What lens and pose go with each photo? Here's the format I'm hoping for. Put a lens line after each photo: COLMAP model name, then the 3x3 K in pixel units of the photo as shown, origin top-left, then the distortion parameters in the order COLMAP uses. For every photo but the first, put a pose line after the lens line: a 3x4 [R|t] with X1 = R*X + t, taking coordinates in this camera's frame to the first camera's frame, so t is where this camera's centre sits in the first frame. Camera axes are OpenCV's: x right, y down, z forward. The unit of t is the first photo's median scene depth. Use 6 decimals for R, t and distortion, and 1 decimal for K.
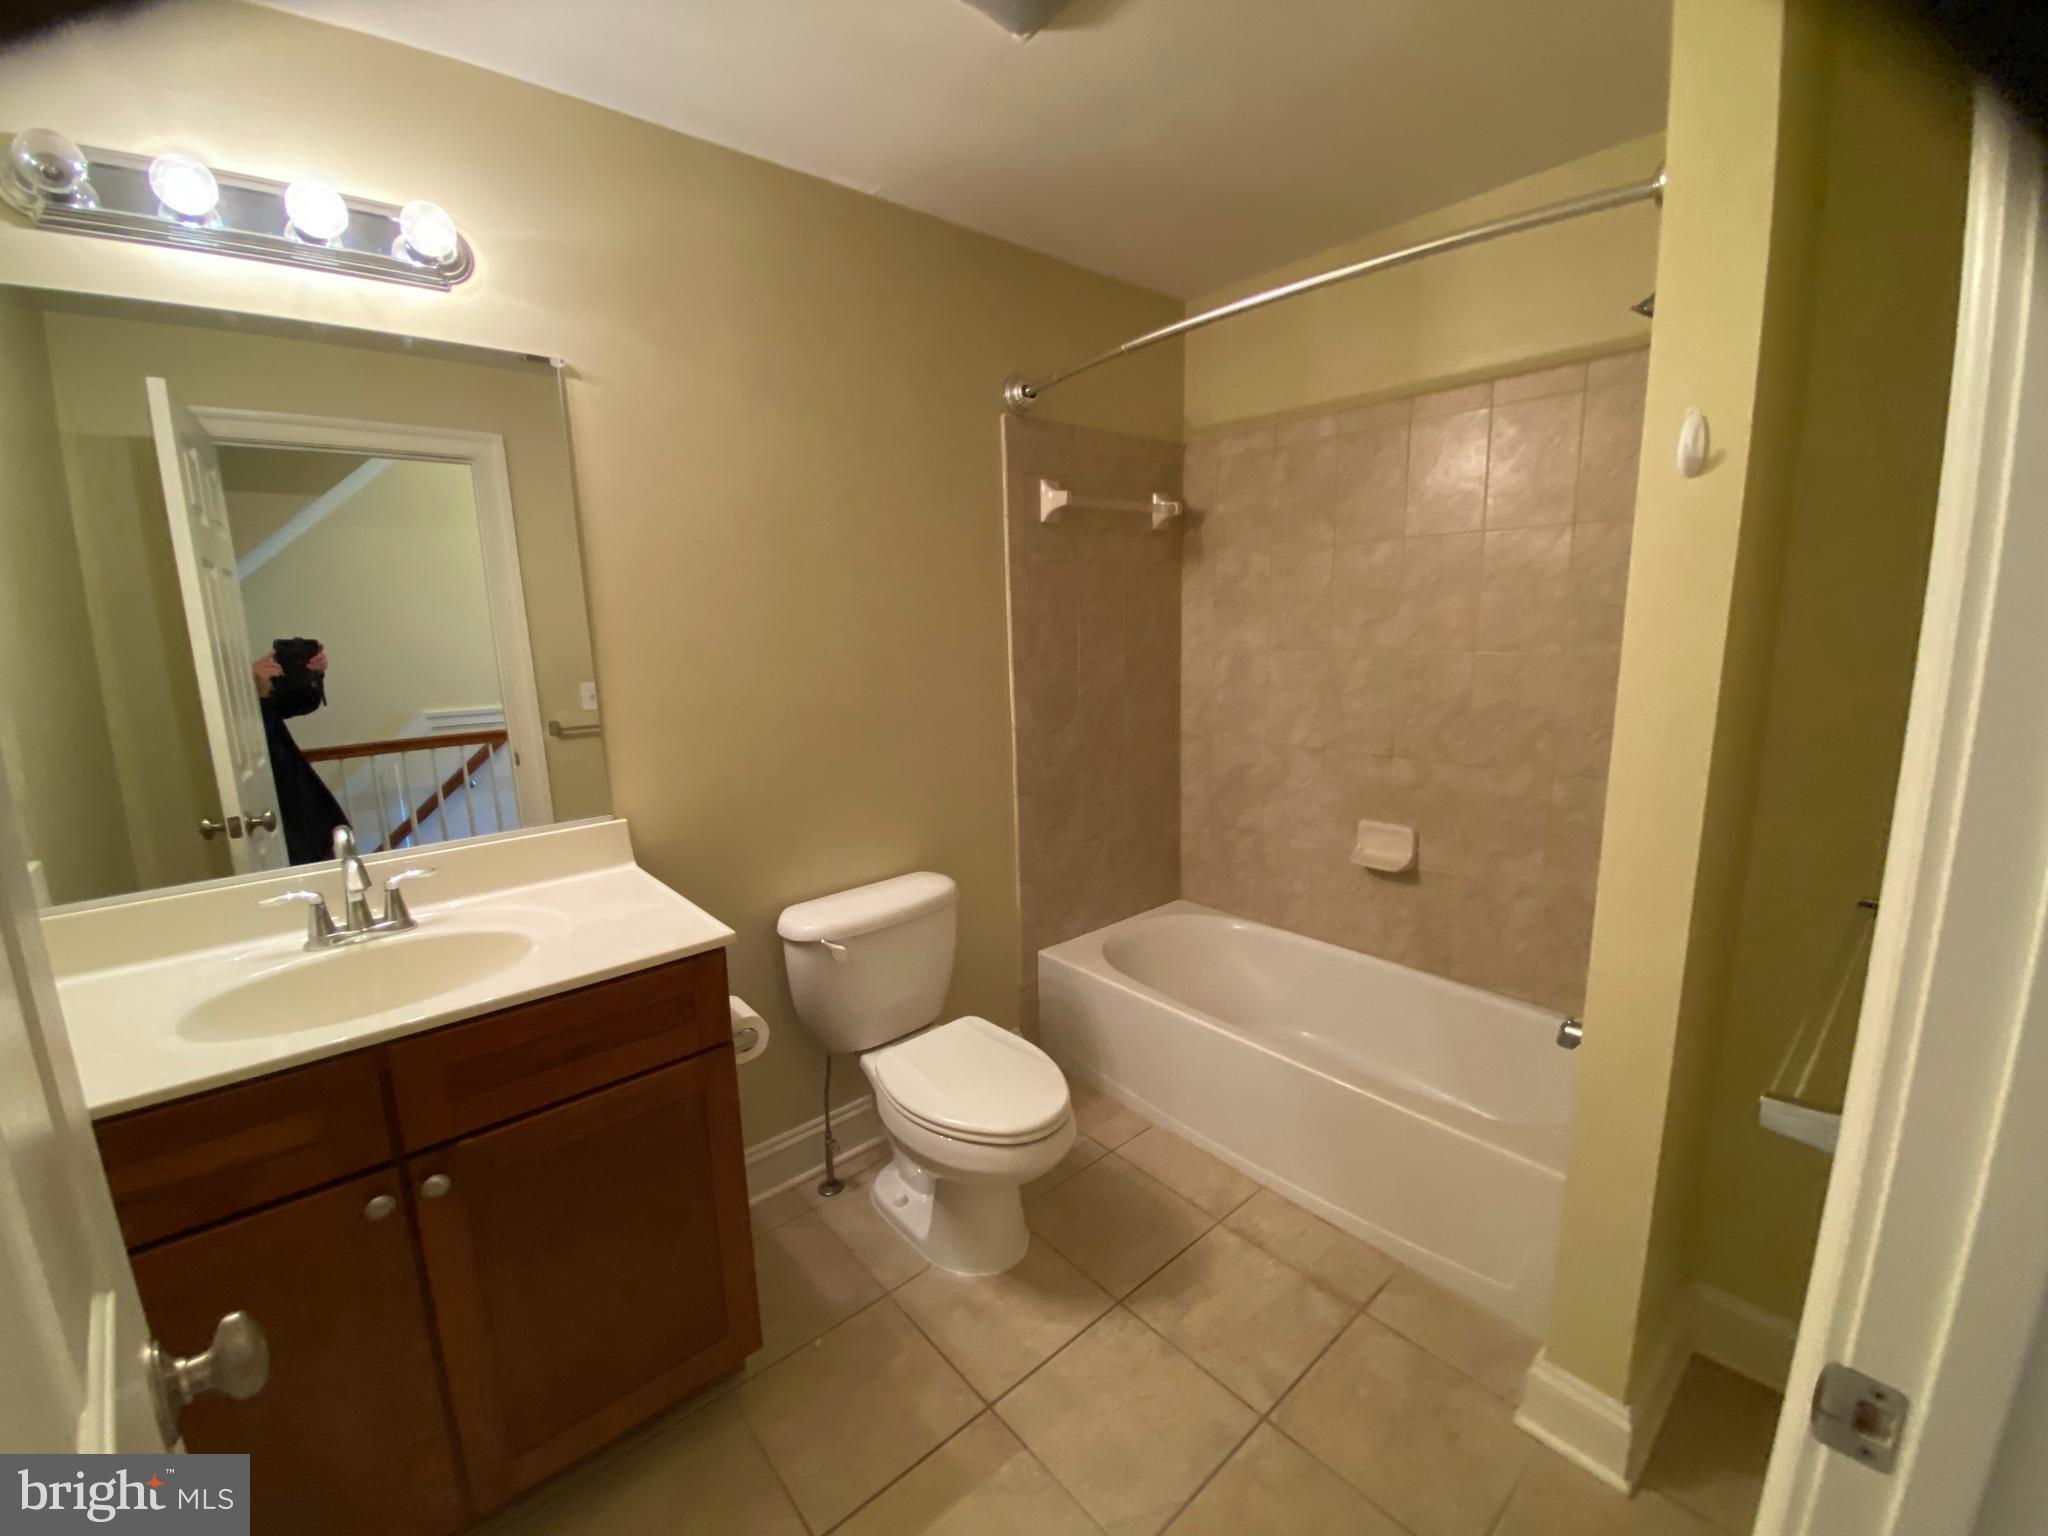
lens RADIAL K [[827.0, 0, 1014.3], [0, 827.0, 762.0], [0, 0, 1]] dist [0.027228, -0.023330]
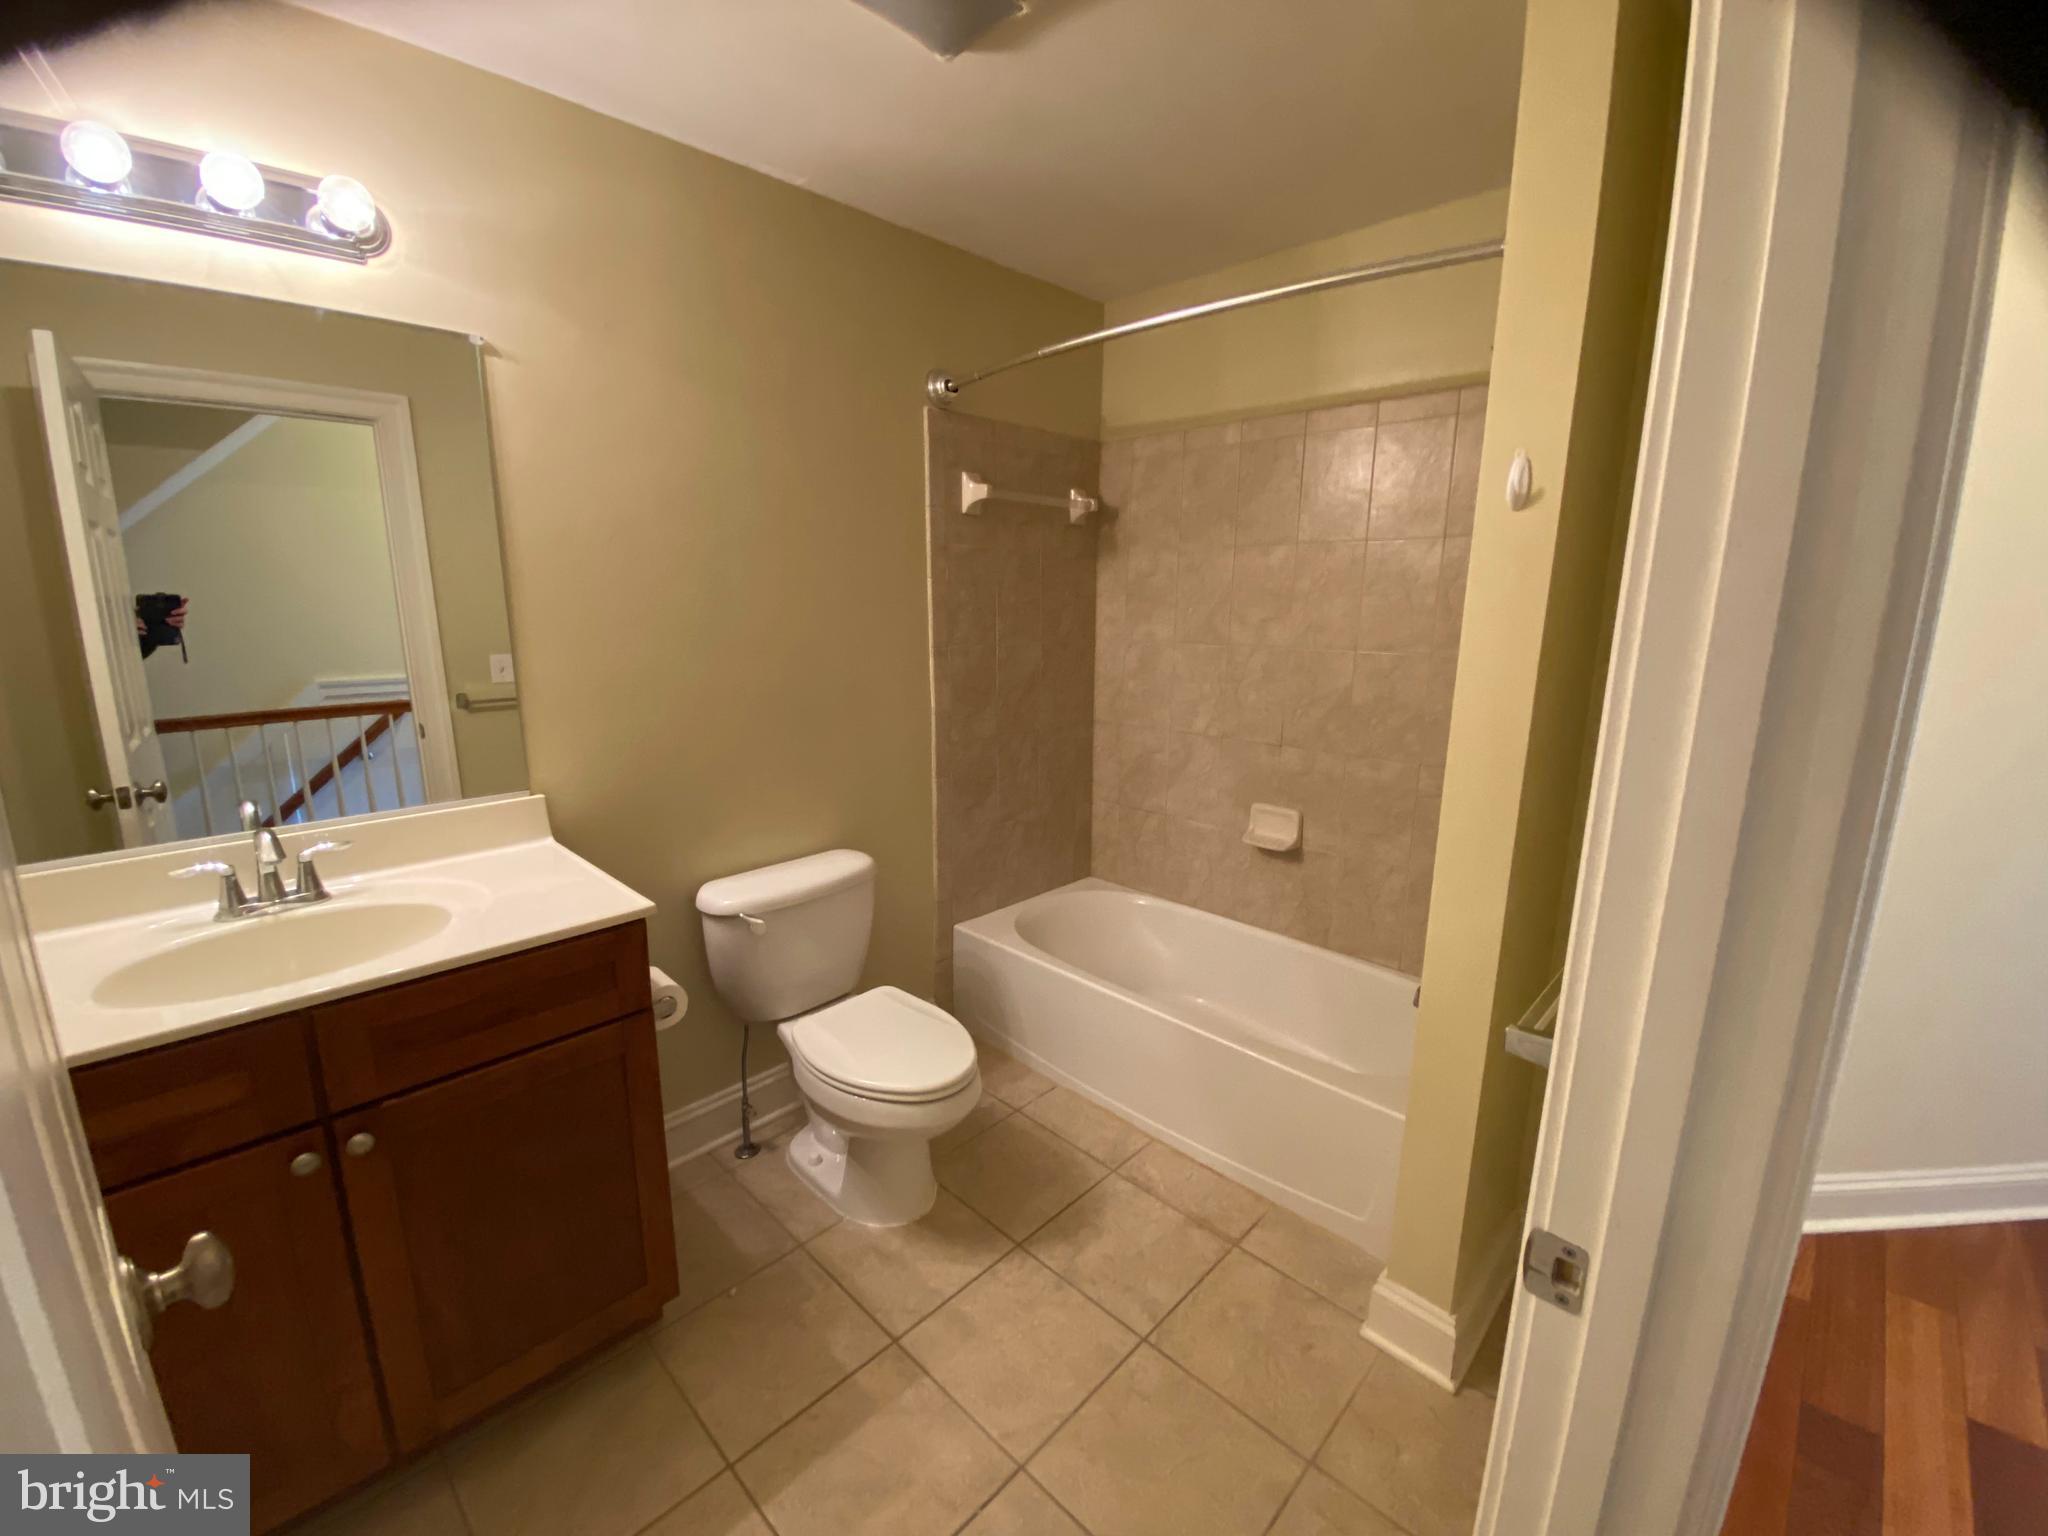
lens RADIAL K [[827.0, 0, 1014.3], [0, 827.0, 762.0], [0, 0, 1]] dist [0.027228, -0.023330]
pose [[0.995892, 0.015492, 0.089217, 0.011472], [-0.017658, 0.999567, 0.023539, -0.004509], [-0.088813, -0.025018, 0.995734, -0.053164]]
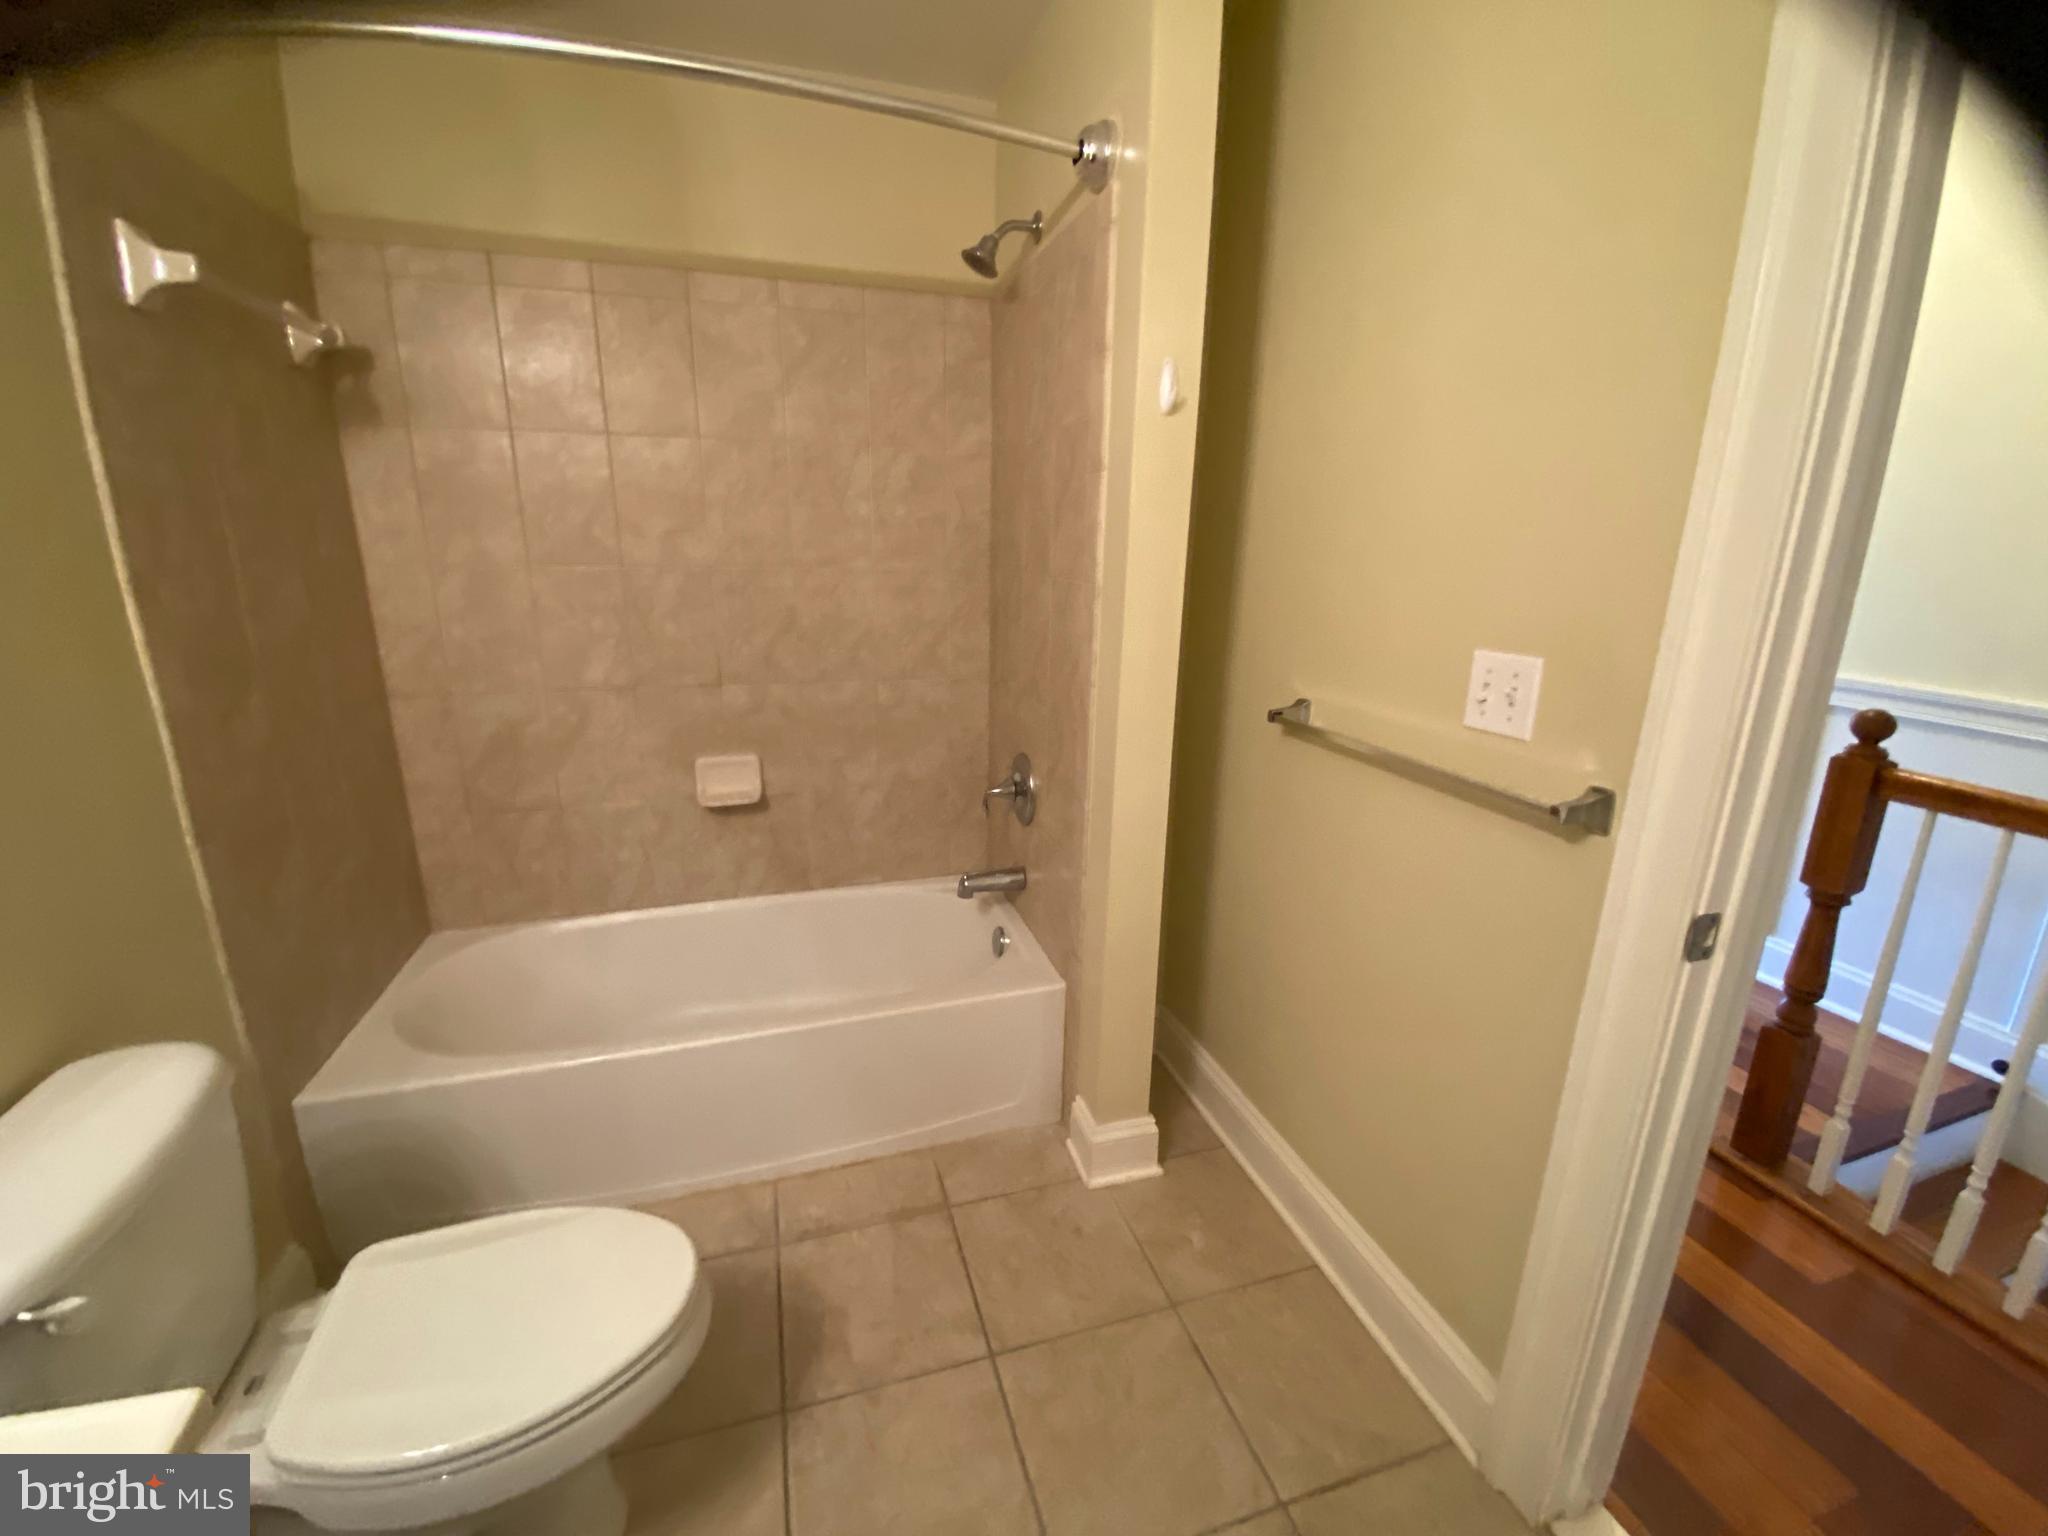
lens RADIAL K [[838.4, 0, 1016.8], [0, 838.4, 764.0], [0, 0, 1]] dist [0.014358, -0.015837]
pose [[0.401873, -0.210727, 0.891119, -0.300811], [0.131521, 0.976353, 0.171570, -0.040552], [-0.906201, 0.048252, 0.420085, 0.372305]]
